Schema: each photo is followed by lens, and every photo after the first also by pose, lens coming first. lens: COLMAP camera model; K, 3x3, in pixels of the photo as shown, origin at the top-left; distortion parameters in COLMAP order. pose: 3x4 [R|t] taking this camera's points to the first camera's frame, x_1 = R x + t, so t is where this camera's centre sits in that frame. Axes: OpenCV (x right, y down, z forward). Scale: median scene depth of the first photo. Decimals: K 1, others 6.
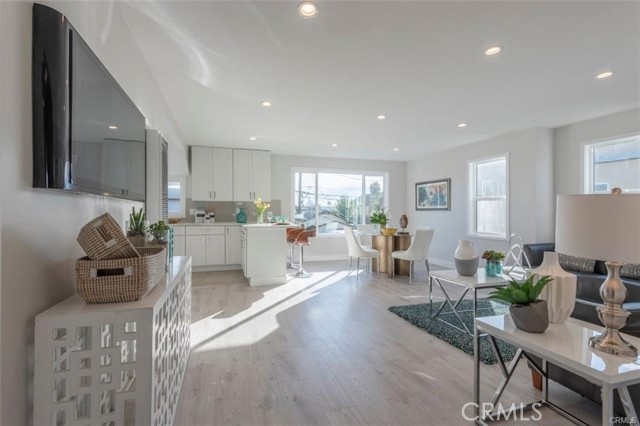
lens RADIAL K [[291.0, 0, 317.1], [0, 291.0, 214.9], [0, 0, 1]] dist [0.022751, -0.000850]
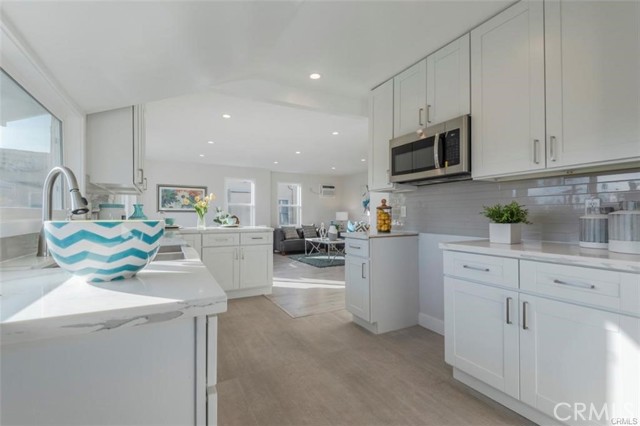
lens RADIAL K [[291.0, 0, 317.1], [0, 291.0, 214.9], [0, 0, 1]] dist [0.022751, -0.000850]
pose [[-0.157338, -0.001659, 0.987543, -0.831710], [0.010000, 0.999945, 0.003274, -0.003113], [-0.987494, 0.010391, -0.157313, 0.703598]]
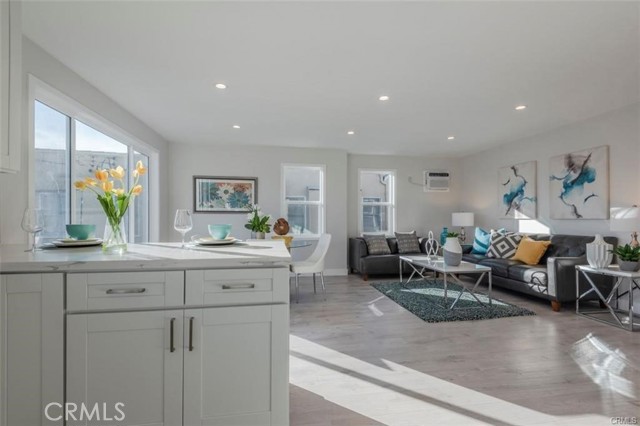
lens RADIAL K [[291.0, 0, 317.1], [0, 291.0, 214.9], [0, 0, 1]] dist [0.022751, -0.000850]
pose [[0.173654, 0.005570, 0.984791, -0.383872], [0.008211, 0.999941, -0.007104, -0.002230], [-0.984773, 0.009320, 0.173598, 0.639360]]
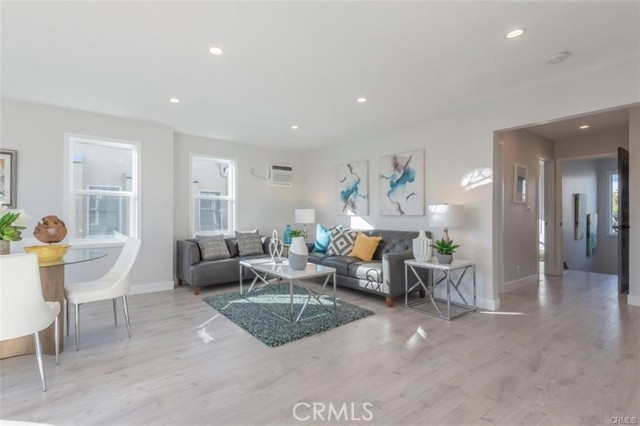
lens RADIAL K [[298.7, 0, 307.0], [0, 298.7, 213.6], [0, 0, 1]] dist [-0.000237, -0.000386]
pose [[-0.306698, -0.002623, 0.951803, -0.258228], [0.006844, 0.999964, 0.004961, -0.002847], [-0.951782, 0.008036, -0.306670, 0.619424]]
